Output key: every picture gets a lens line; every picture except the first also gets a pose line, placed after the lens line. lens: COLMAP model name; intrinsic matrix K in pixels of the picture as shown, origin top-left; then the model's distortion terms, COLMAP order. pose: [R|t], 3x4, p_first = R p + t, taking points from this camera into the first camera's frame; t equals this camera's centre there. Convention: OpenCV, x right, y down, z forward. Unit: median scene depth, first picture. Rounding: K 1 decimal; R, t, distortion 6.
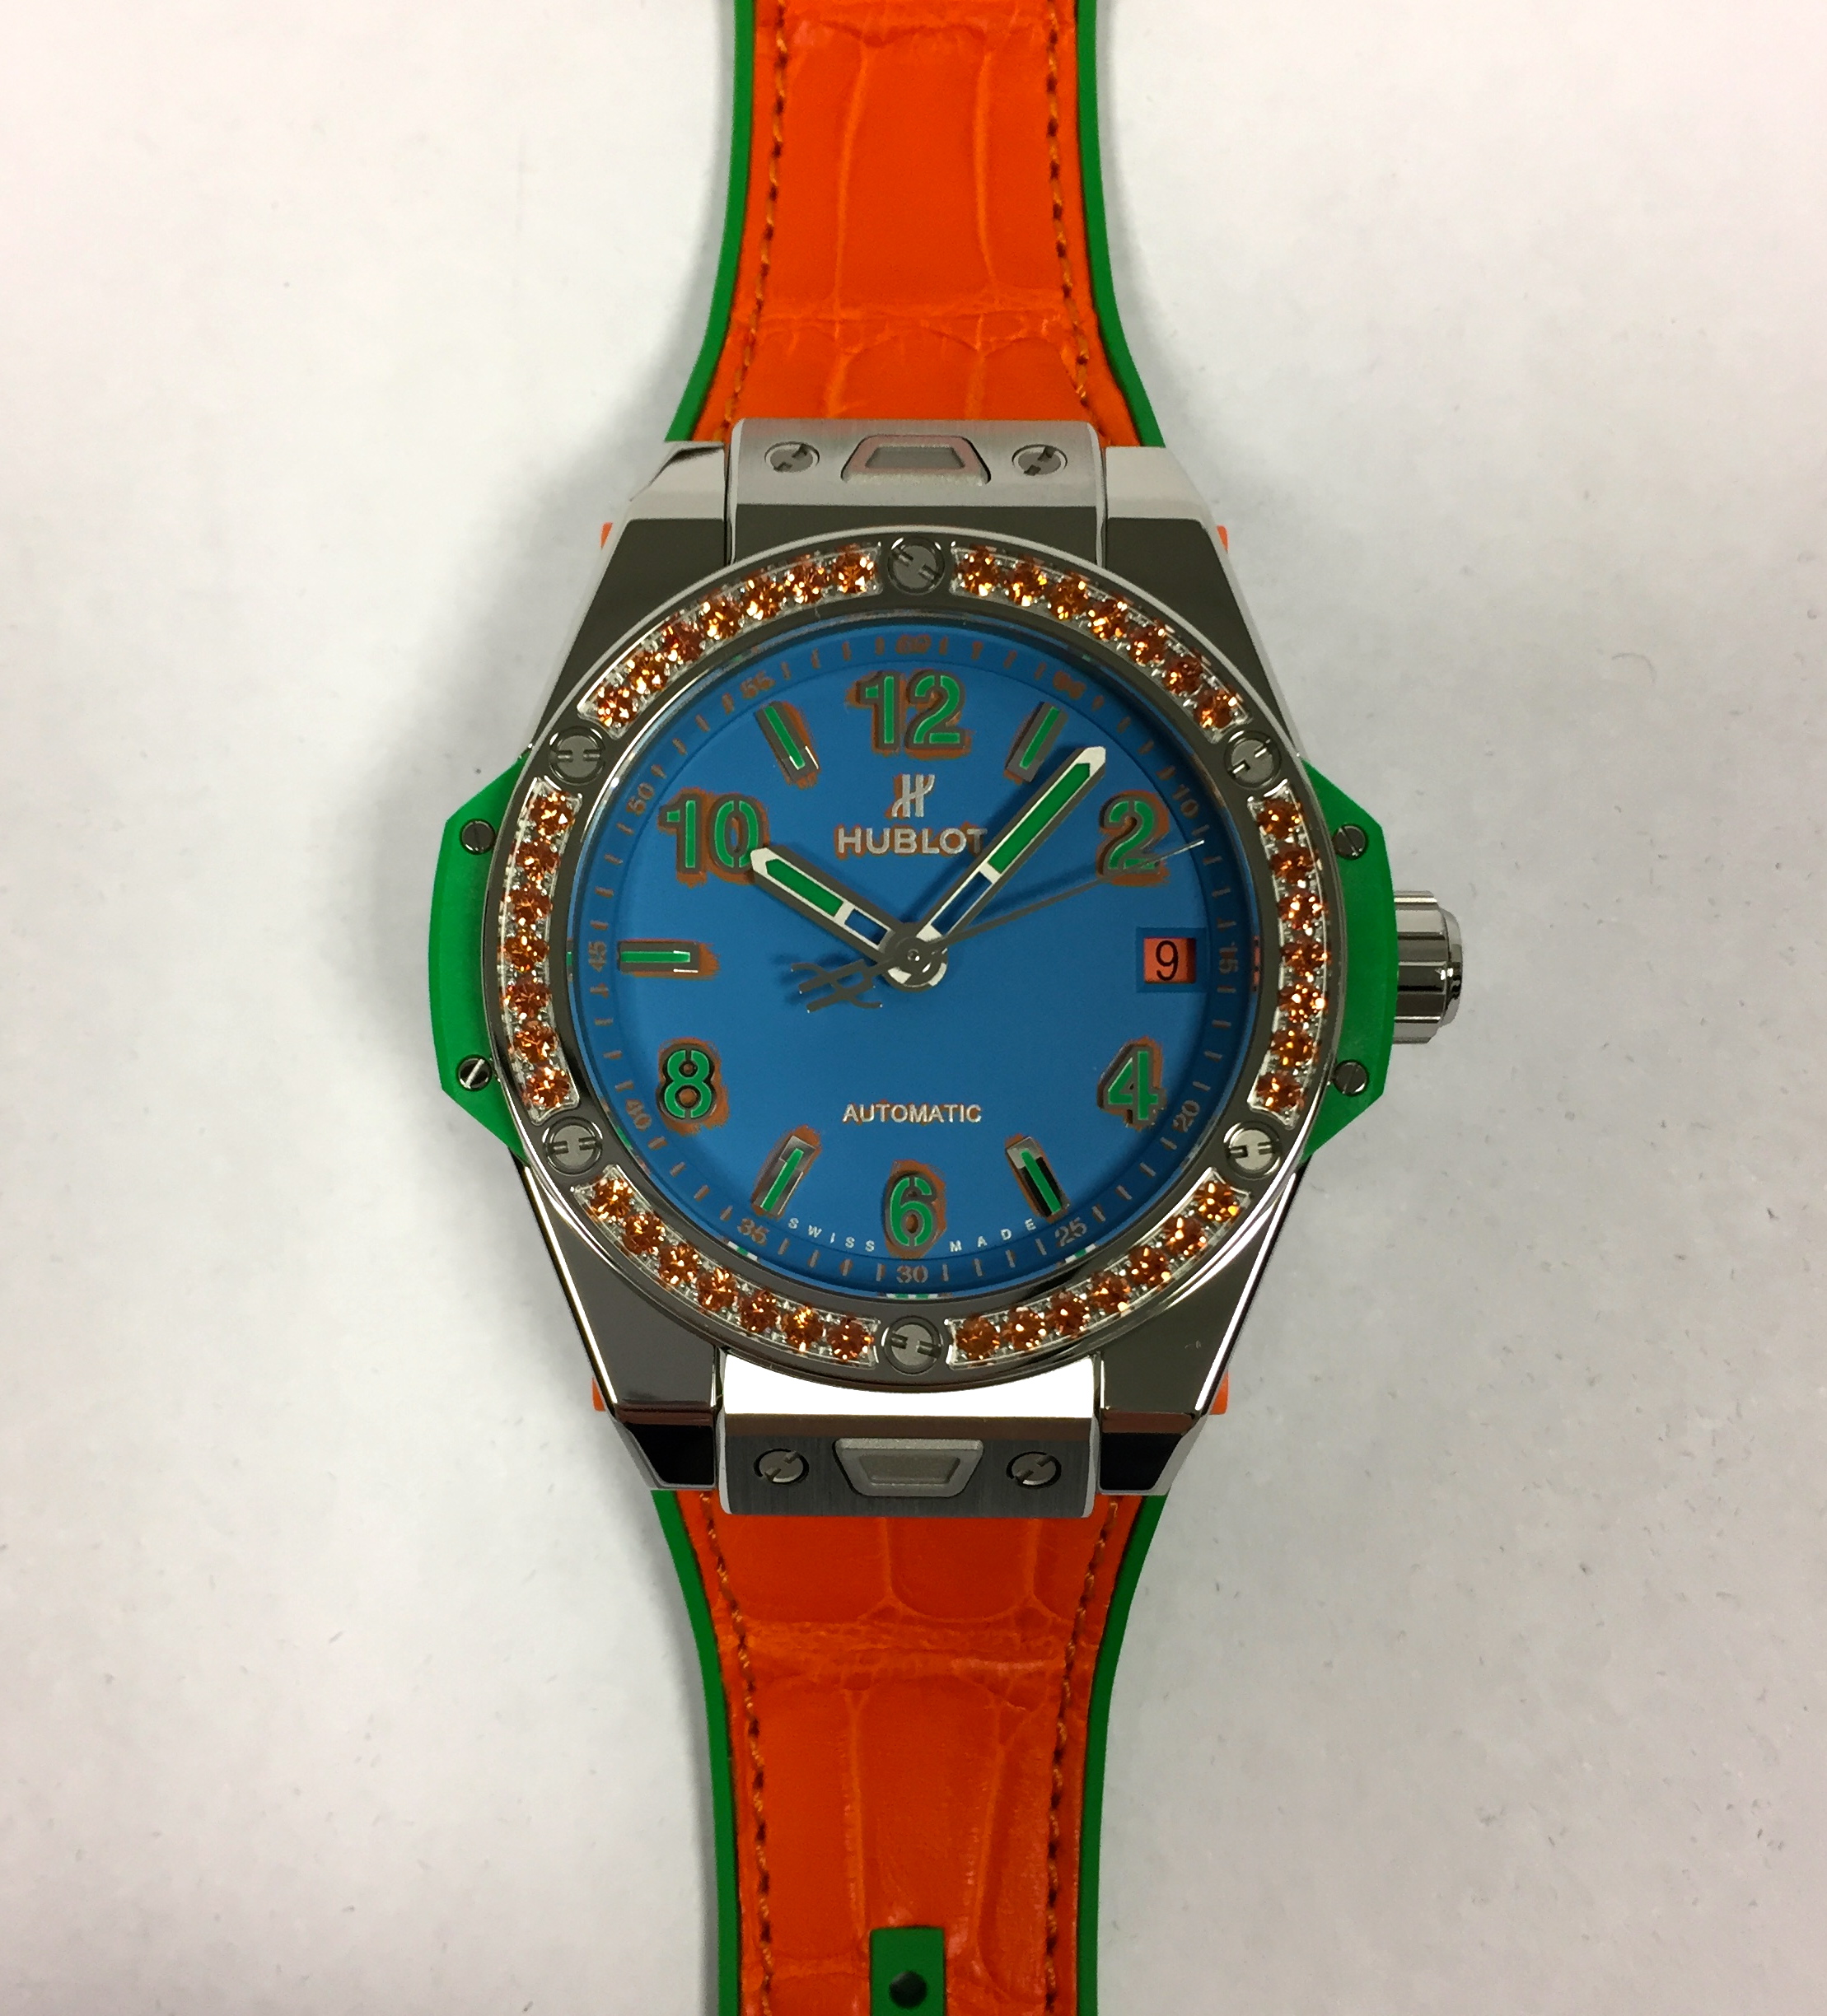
lens RADIAL K [[2912.8, 0, 915.7], [0, 2912.8, 931.9], [0, 0, 1]] dist [-0.103969, 0.000000]
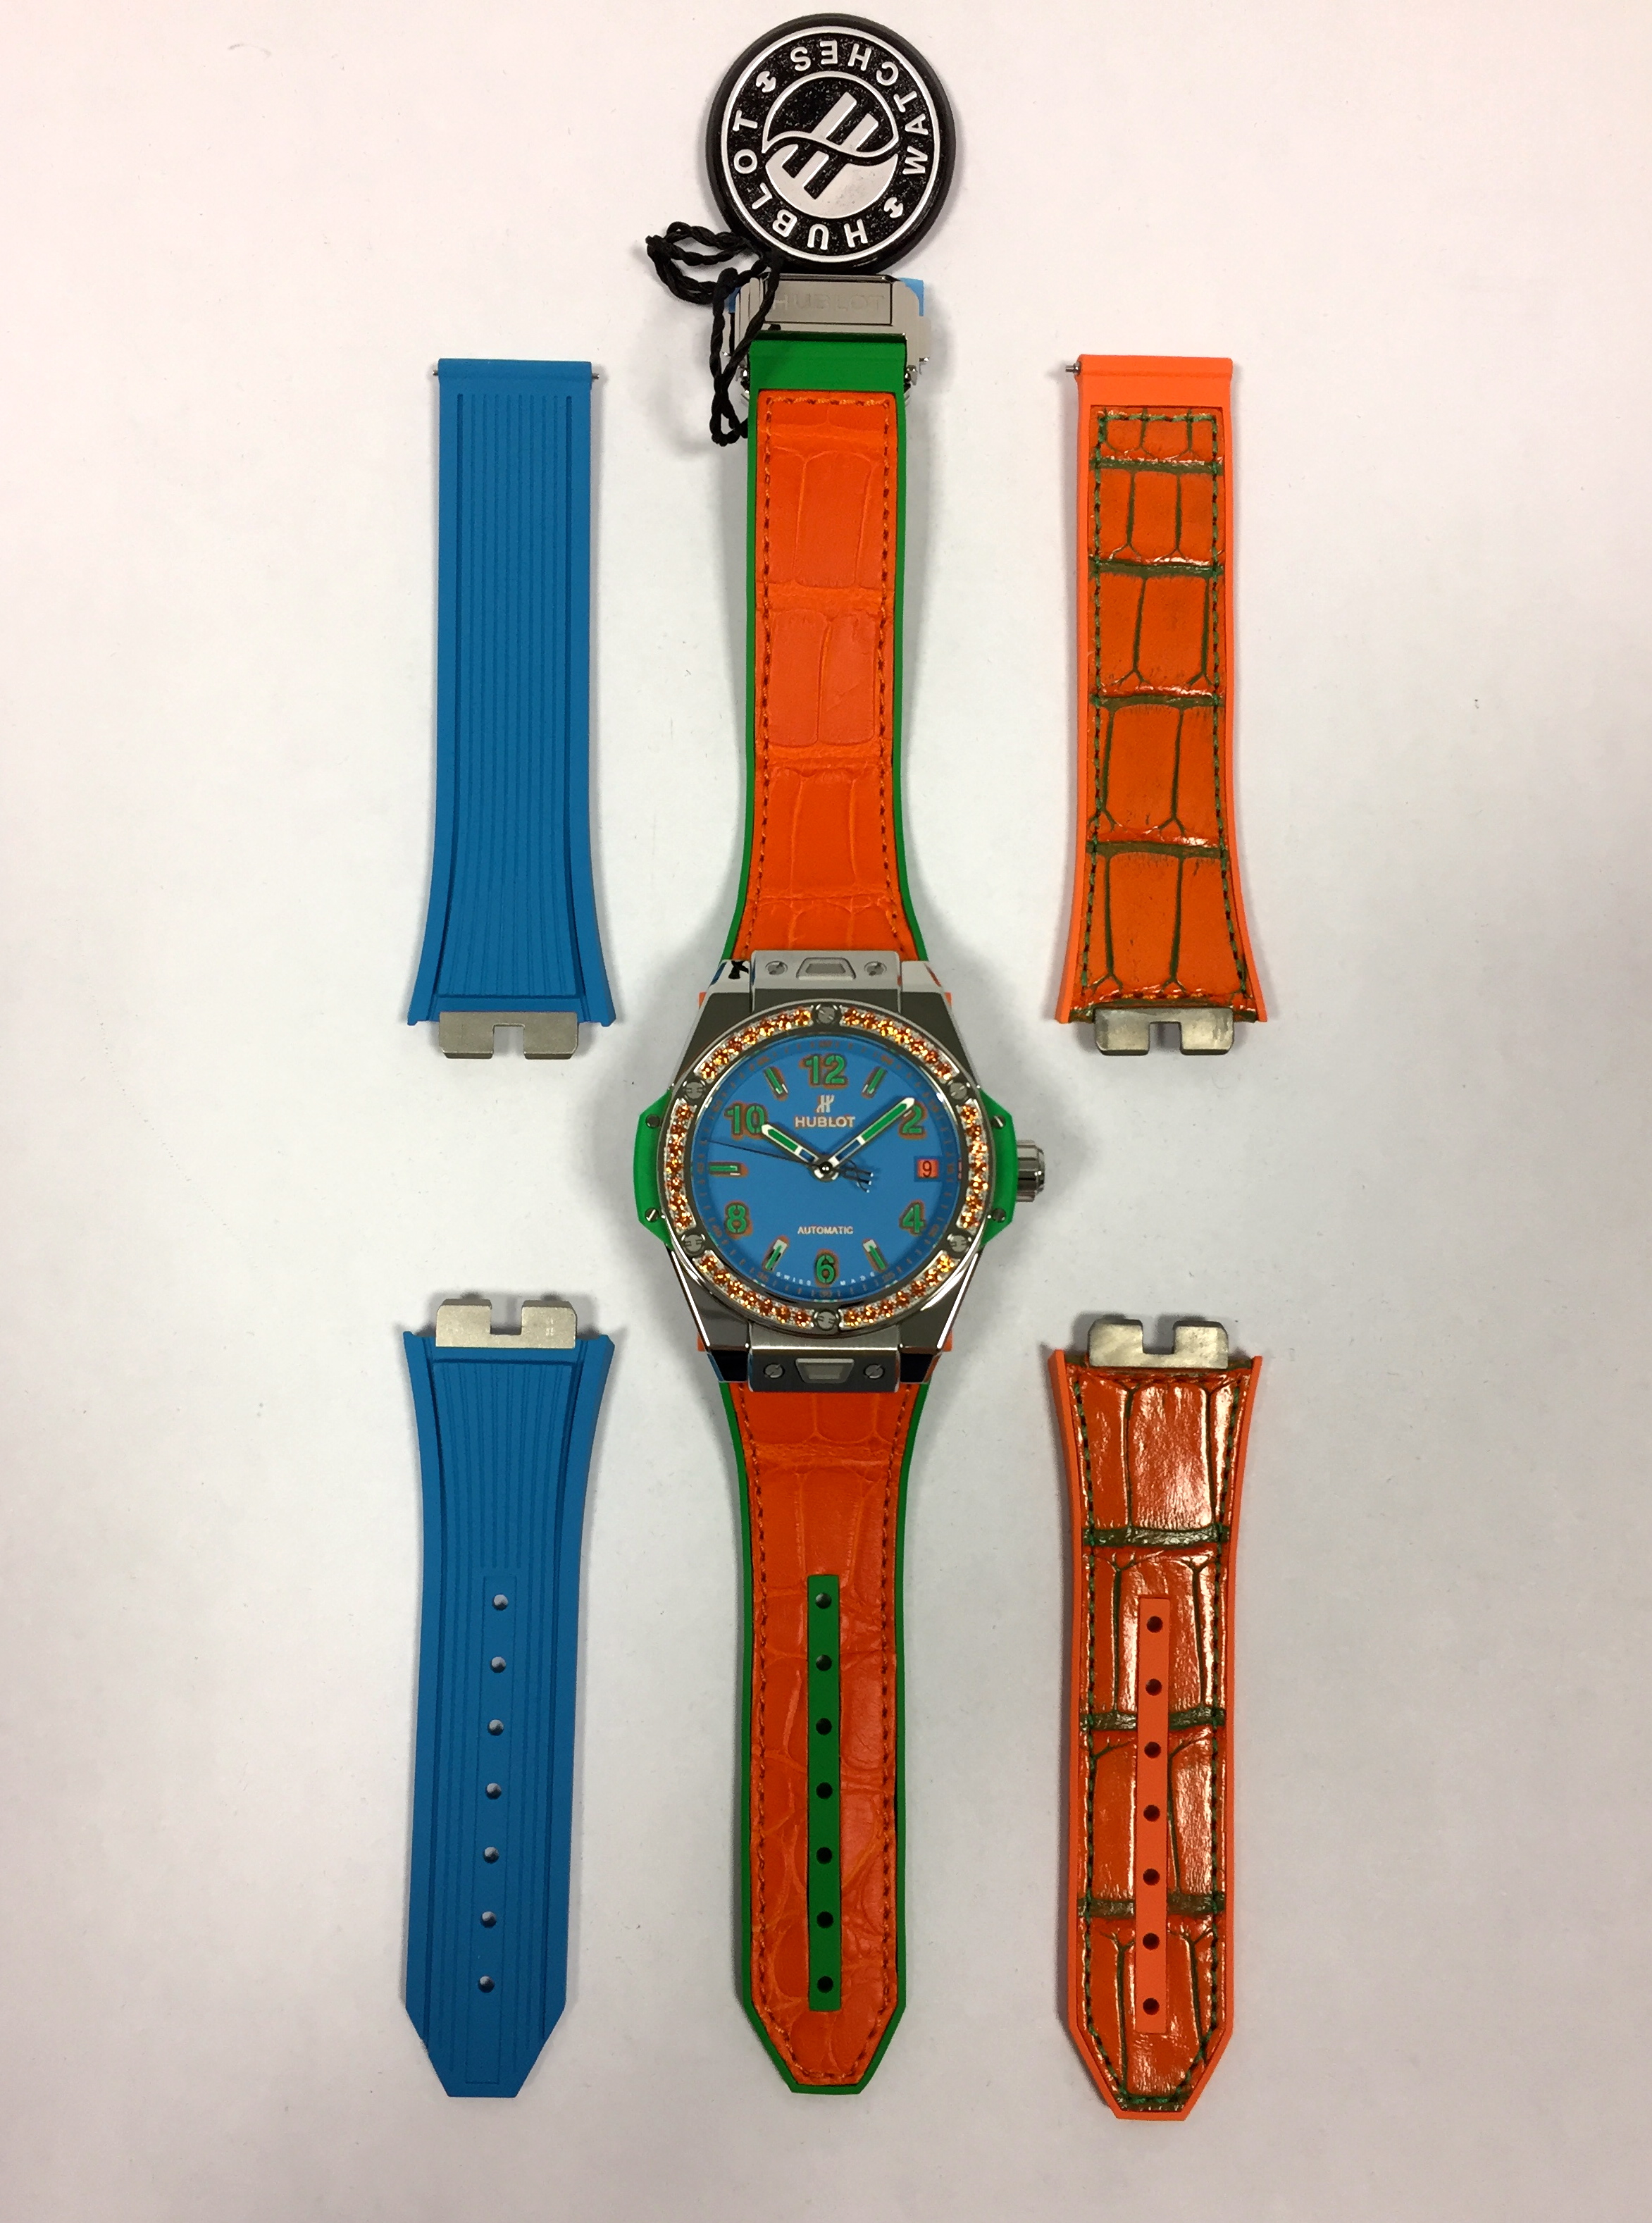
lens RADIAL K [[1953.7, 0, 825.5], [0, 1953.7, 1097.6], [0, 0, 1]] dist [0.014092, -0.015212]
pose [[0.999965, -0.002610, 0.008007, -0.014176], [0.002765, 0.999807, -0.019425, -0.019178], [-0.007954, 0.019447, 0.999779, -0.680697]]
